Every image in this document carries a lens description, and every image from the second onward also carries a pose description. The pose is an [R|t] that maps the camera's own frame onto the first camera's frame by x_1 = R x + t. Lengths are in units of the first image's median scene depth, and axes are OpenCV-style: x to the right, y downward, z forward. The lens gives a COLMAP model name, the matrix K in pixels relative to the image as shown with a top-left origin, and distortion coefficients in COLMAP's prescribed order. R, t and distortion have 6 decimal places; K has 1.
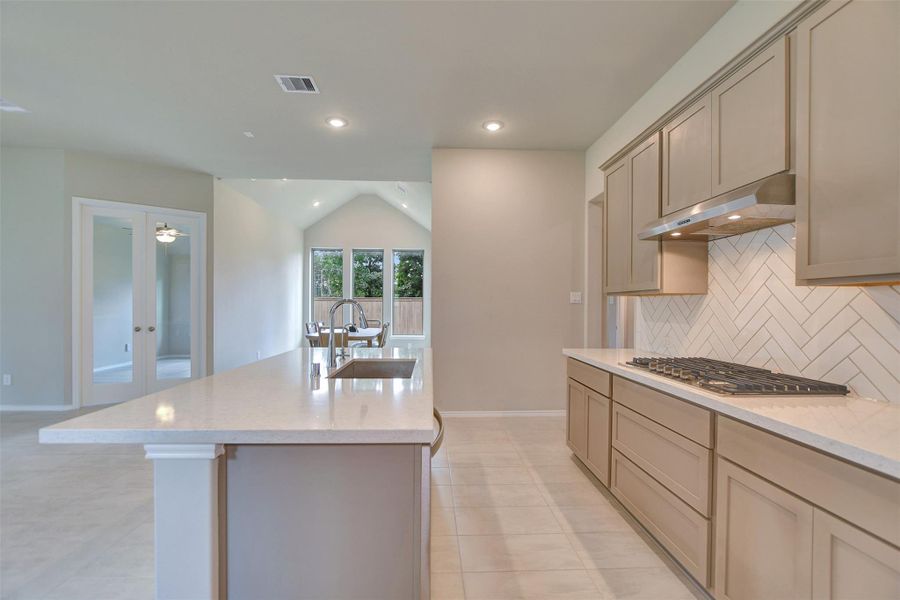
lens RADIAL K [[400.6, 0, 444.5], [0, 400.6, 300.3], [0, 0, 1]] dist [-0.007858, 0.000501]
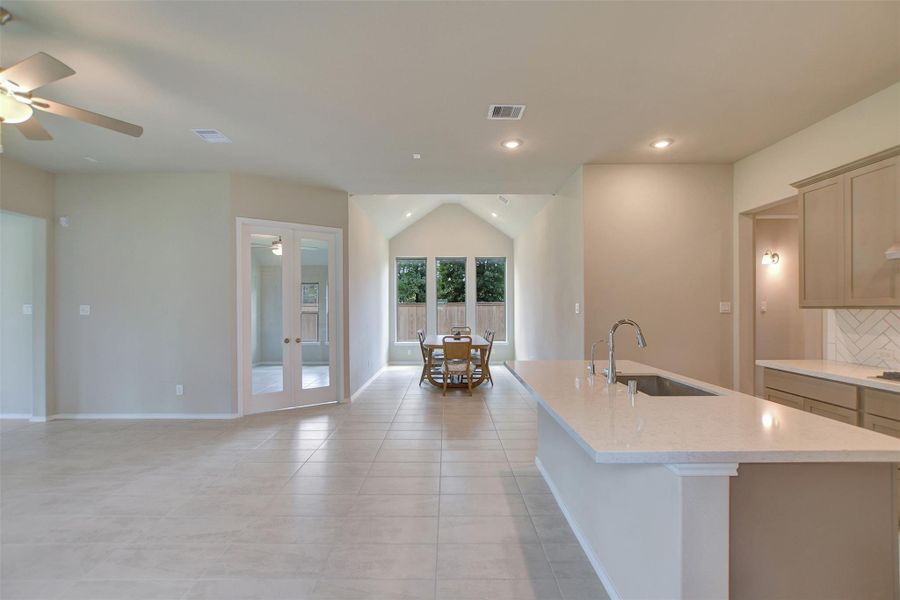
lens RADIAL K [[400.6, 0, 445.8], [0, 400.6, 303.3], [0, 0, 1]] dist [-0.007858, 0.000501]
pose [[0.999381, -0.010802, -0.033488, -0.345845], [0.010933, 0.999933, 0.003721, -0.028166], [0.033445, -0.004085, 0.999432, -0.044261]]
